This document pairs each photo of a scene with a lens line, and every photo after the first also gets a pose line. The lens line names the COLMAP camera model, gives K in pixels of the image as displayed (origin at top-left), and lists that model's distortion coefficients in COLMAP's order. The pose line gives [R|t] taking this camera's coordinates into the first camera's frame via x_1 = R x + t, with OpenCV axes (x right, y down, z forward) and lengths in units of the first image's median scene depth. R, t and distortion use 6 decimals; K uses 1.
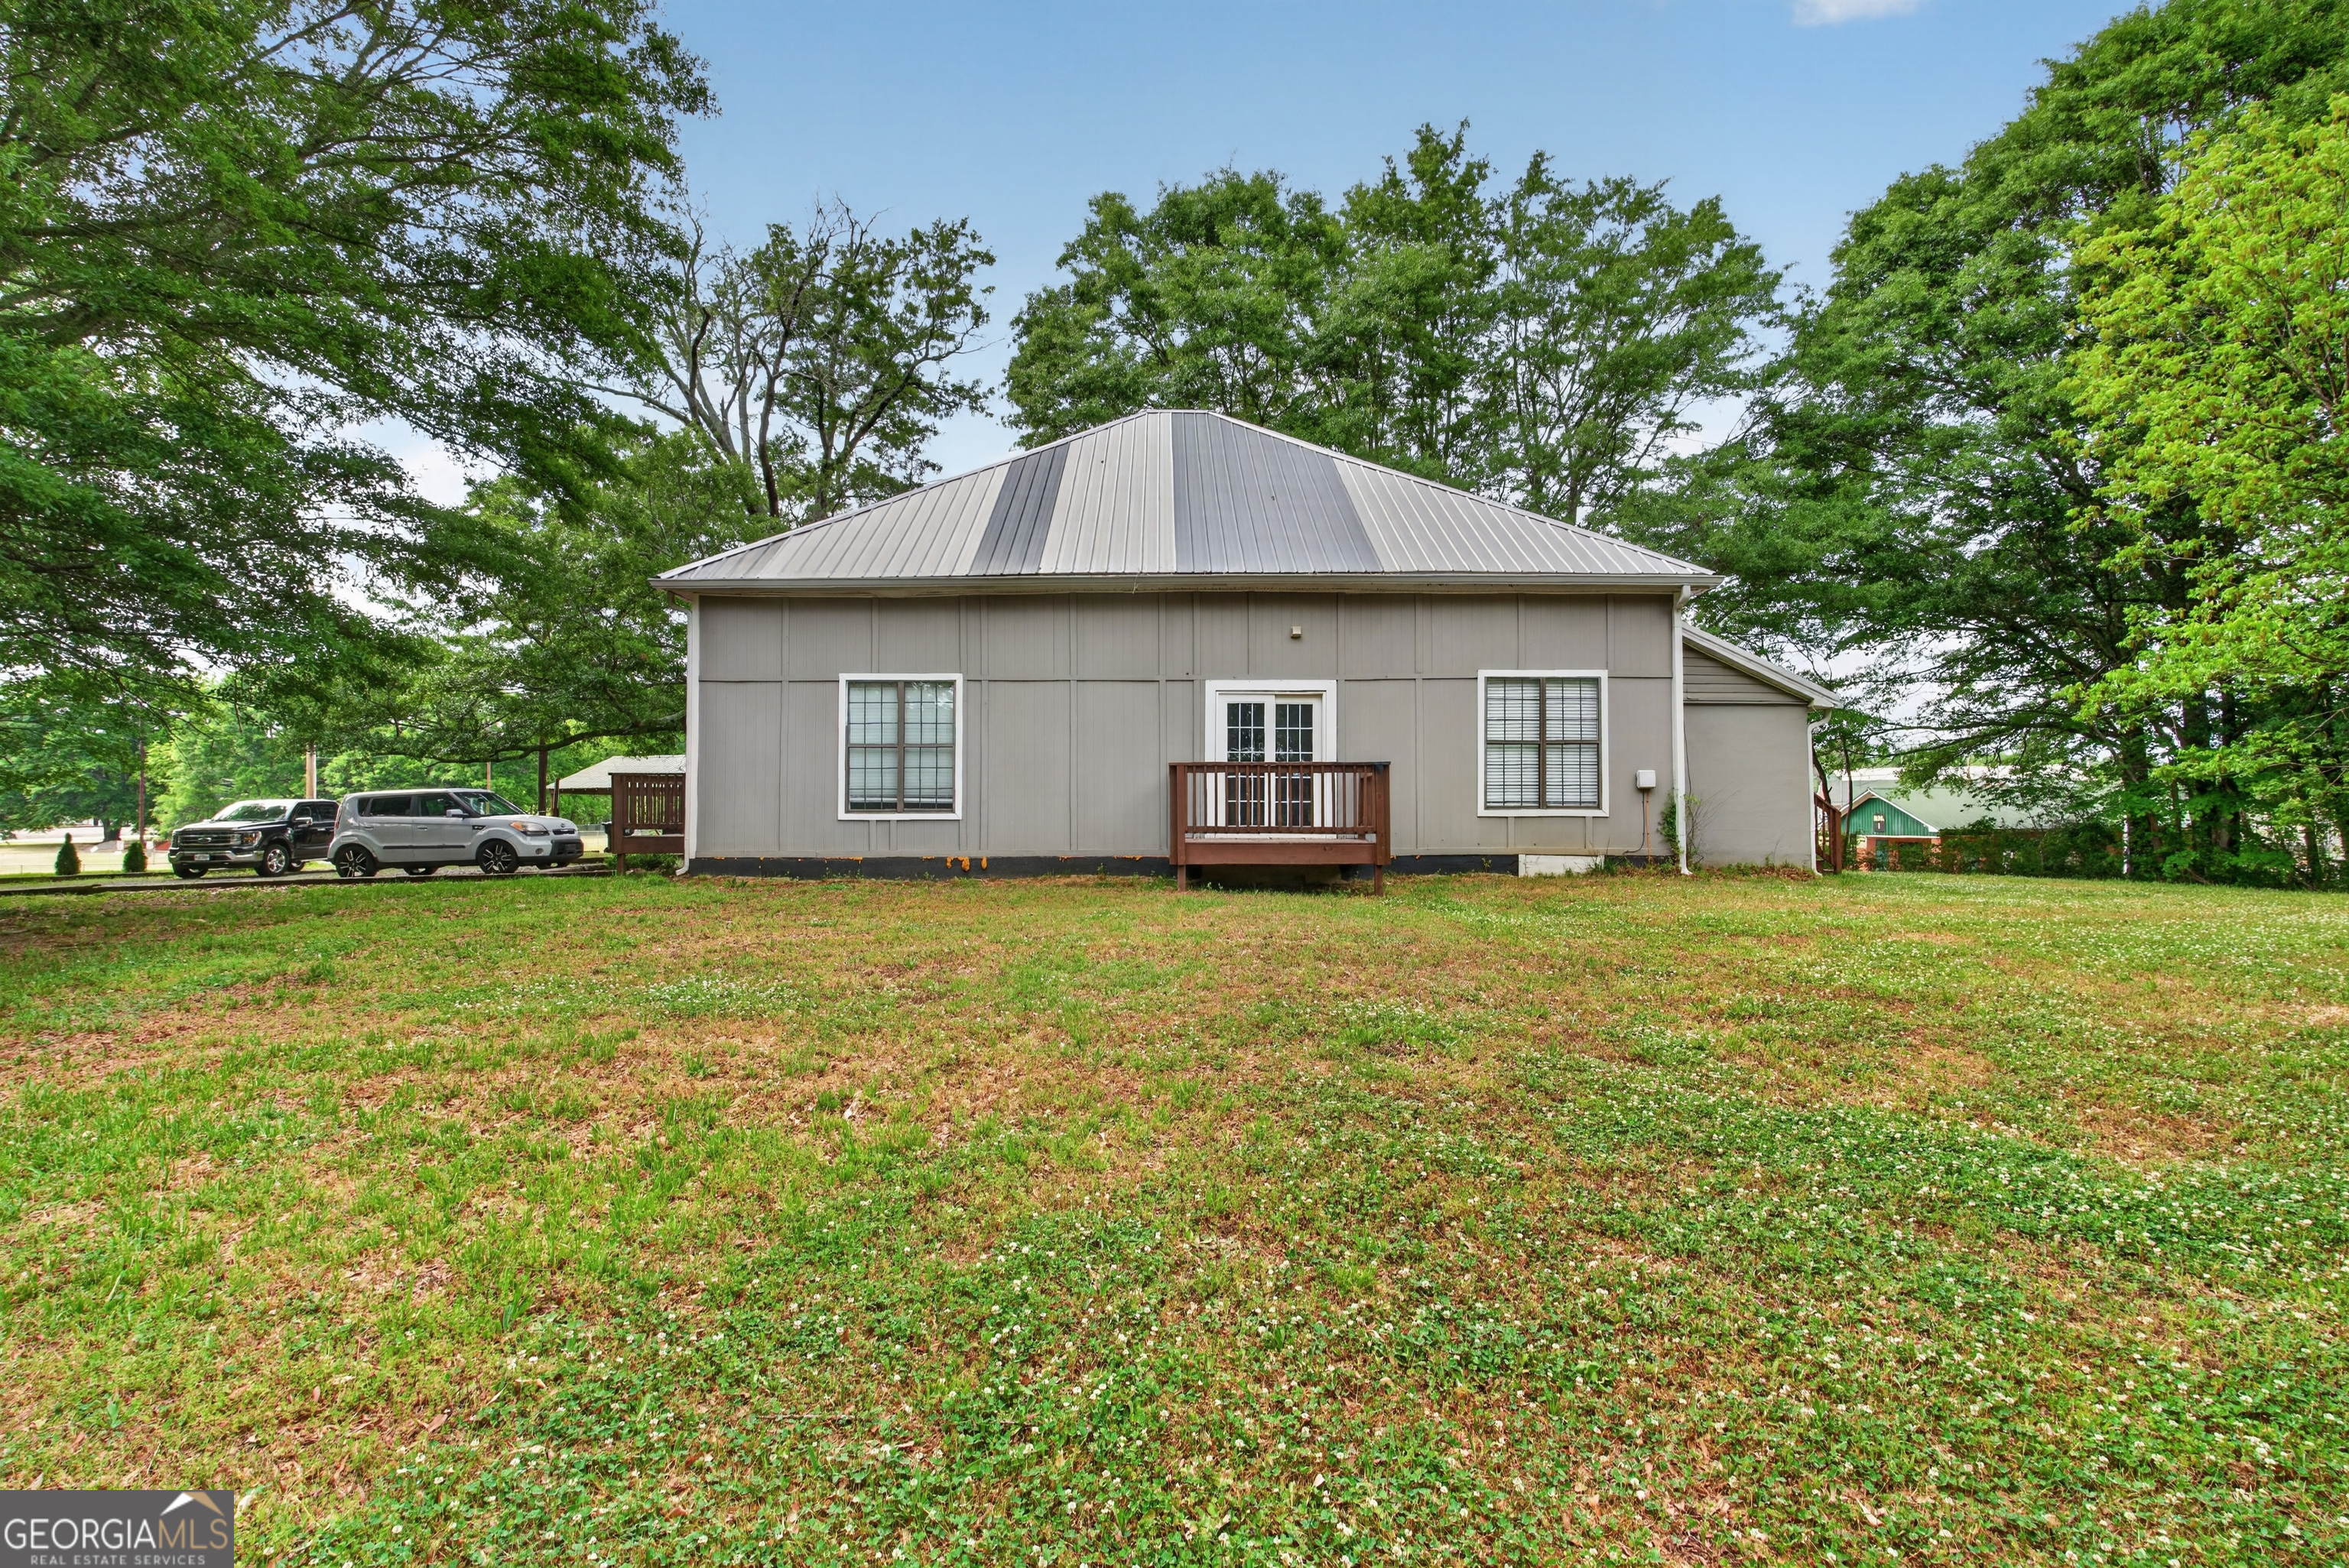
lens RADIAL K [[1074.7, 0, 1172.9], [0, 1074.7, 754.2], [0, 0, 1]] dist [-0.002647, -0.000603]
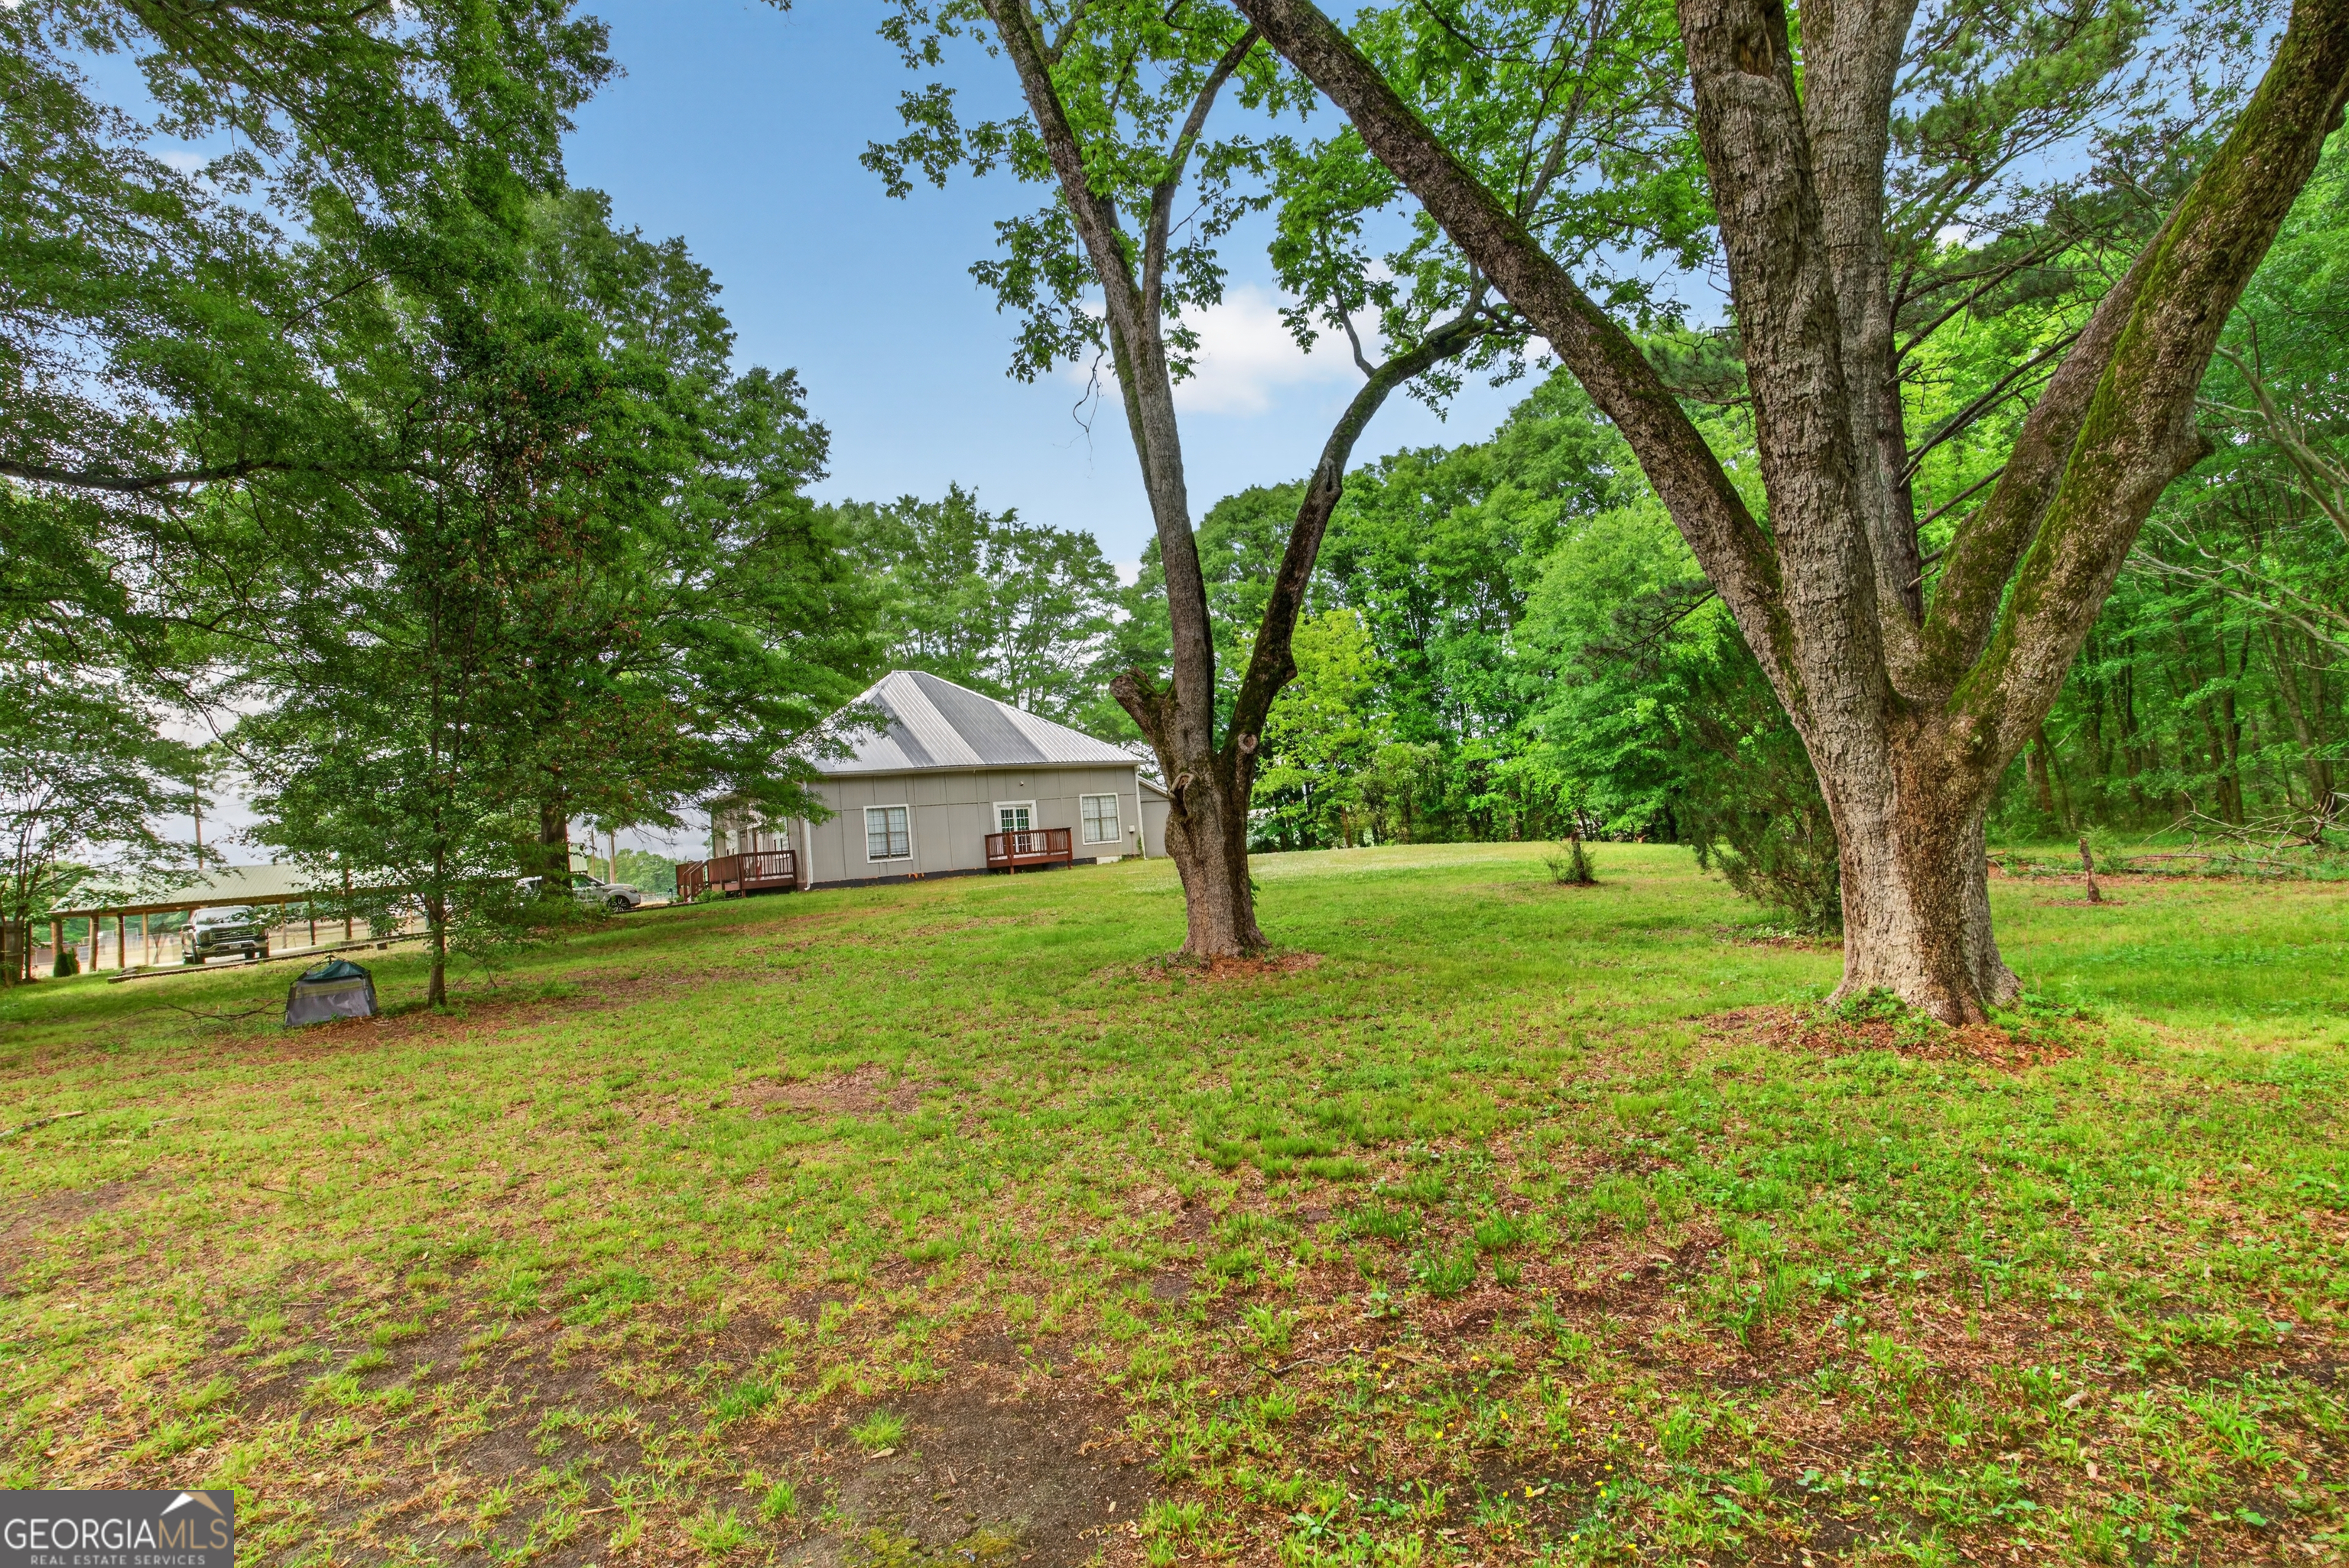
lens RADIAL K [[1074.7, 0, 1172.9], [0, 1074.7, 754.2], [0, 0, 1]] dist [-0.002647, -0.000603]
pose [[0.811801, -0.018464, 0.583642, -1.198852], [0.052715, 0.997736, -0.041758, -0.052397], [-0.581550, 0.064666, 0.810937, -1.501058]]
